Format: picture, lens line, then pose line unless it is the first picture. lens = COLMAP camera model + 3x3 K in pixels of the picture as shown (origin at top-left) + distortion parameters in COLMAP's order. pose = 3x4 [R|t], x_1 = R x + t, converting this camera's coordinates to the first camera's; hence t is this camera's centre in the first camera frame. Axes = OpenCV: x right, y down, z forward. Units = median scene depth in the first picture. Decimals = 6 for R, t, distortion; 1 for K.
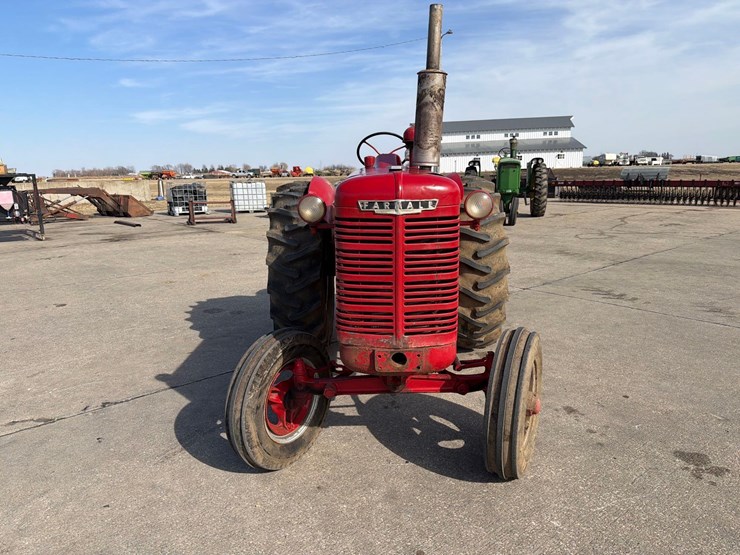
lens RADIAL K [[524.2, 0, 368.6], [0, 524.2, 279.9], [0, 0, 1]] dist [0.049136, -0.056990]
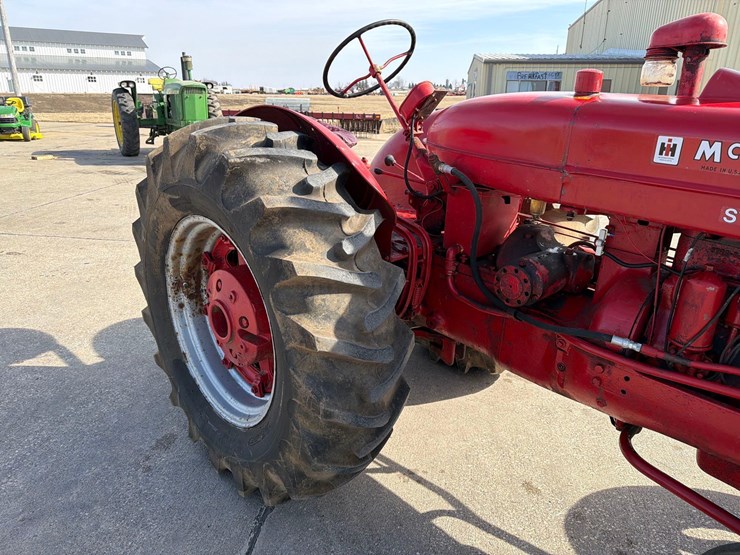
lens RADIAL K [[520.1, 0, 370.0], [0, 520.1, 277.5], [0, 0, 1]] dist [0.061841, -0.076918]
pose [[0.721605, -0.194394, 0.664453, -0.398108], [0.108228, 0.979644, 0.169070, -0.136619], [-0.683793, -0.050090, 0.727955, 0.685700]]
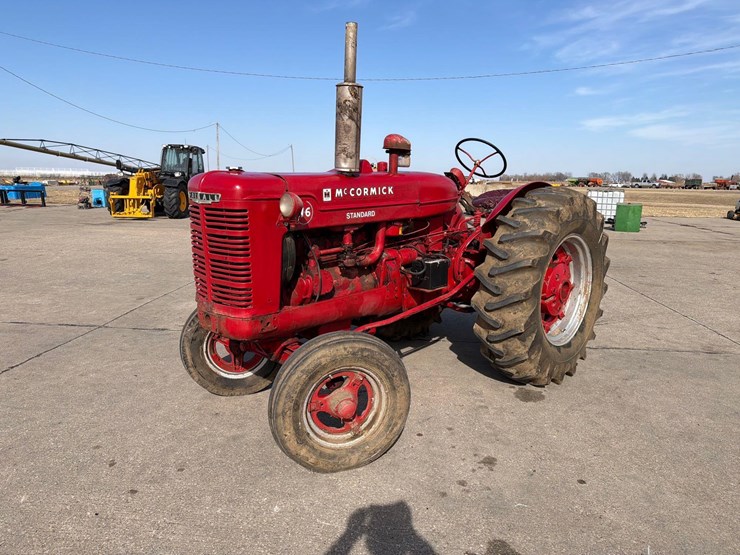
lens RADIAL K [[518.8, 0, 366.4], [0, 518.8, 283.0], [0, 0, 1]] dist [0.098765, -0.117350]
pose [[0.708380, 0.176055, -0.683522, 0.649541], [-0.180736, 0.981351, 0.065459, -0.047567], [0.682300, 0.077167, 0.726989, 0.188424]]
